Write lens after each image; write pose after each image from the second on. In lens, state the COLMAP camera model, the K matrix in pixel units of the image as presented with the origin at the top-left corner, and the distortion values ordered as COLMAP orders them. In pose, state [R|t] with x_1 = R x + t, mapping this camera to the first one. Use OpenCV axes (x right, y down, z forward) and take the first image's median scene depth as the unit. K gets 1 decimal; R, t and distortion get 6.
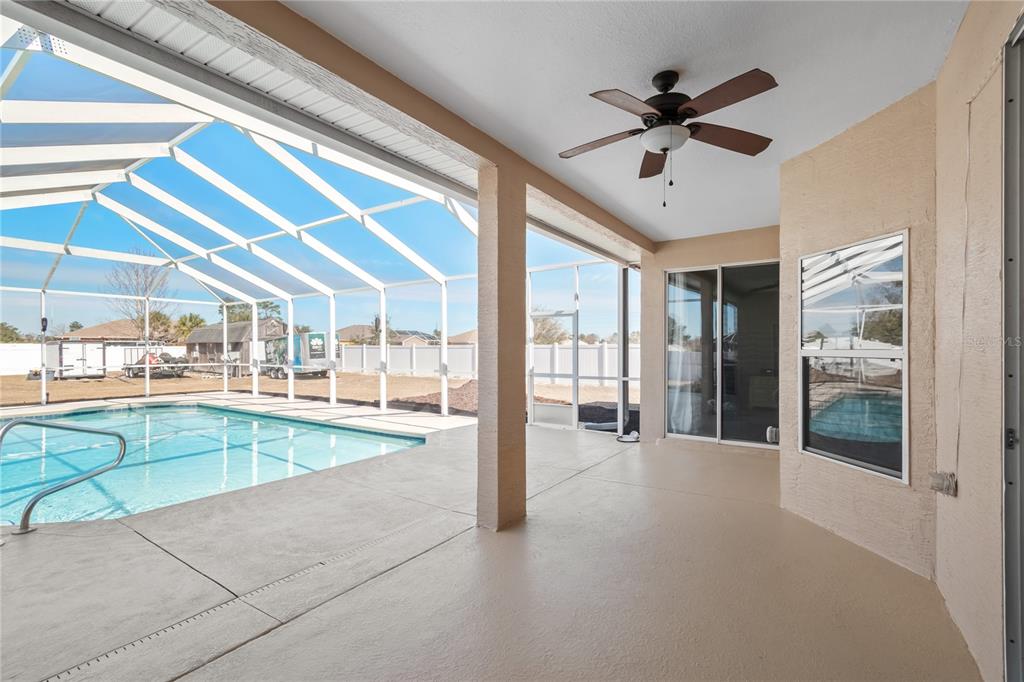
lens RADIAL K [[468.1, 0, 511.6], [0, 468.1, 345.8], [0, 0, 1]] dist [0.001395, 0.001516]
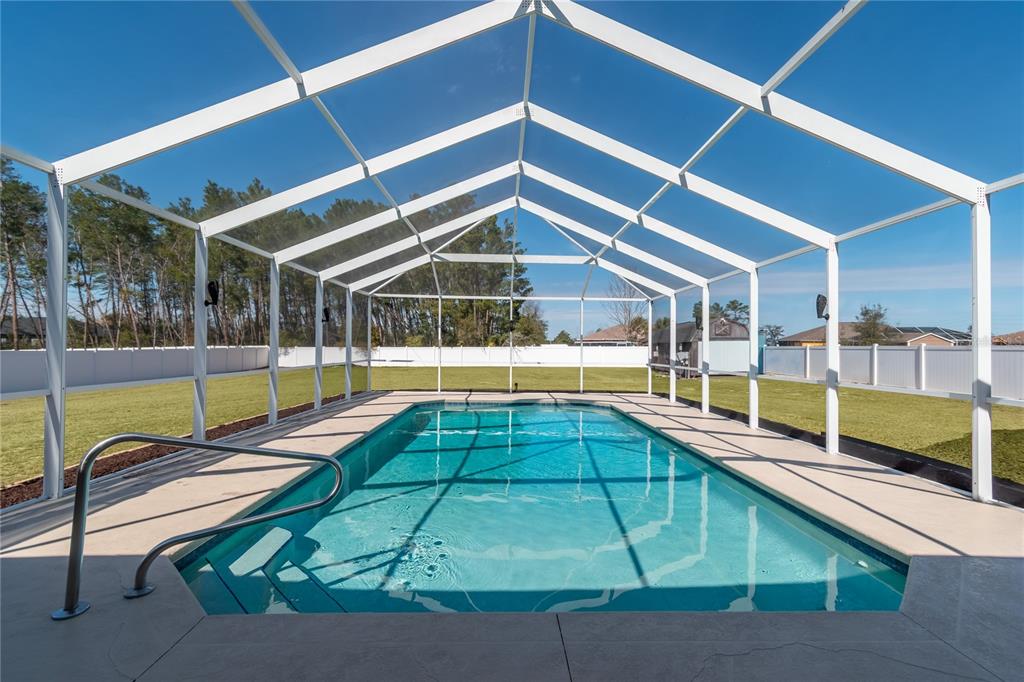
lens RADIAL K [[468.1, 0, 506.5], [0, 468.1, 344.4], [0, 0, 1]] dist [0.001395, 0.001516]
pose [[0.586848, 0.001534, -0.809696, -0.036328], [-0.006713, 0.999973, -0.002970, 0.005575], [0.809669, 0.007178, 0.586843, 0.286066]]
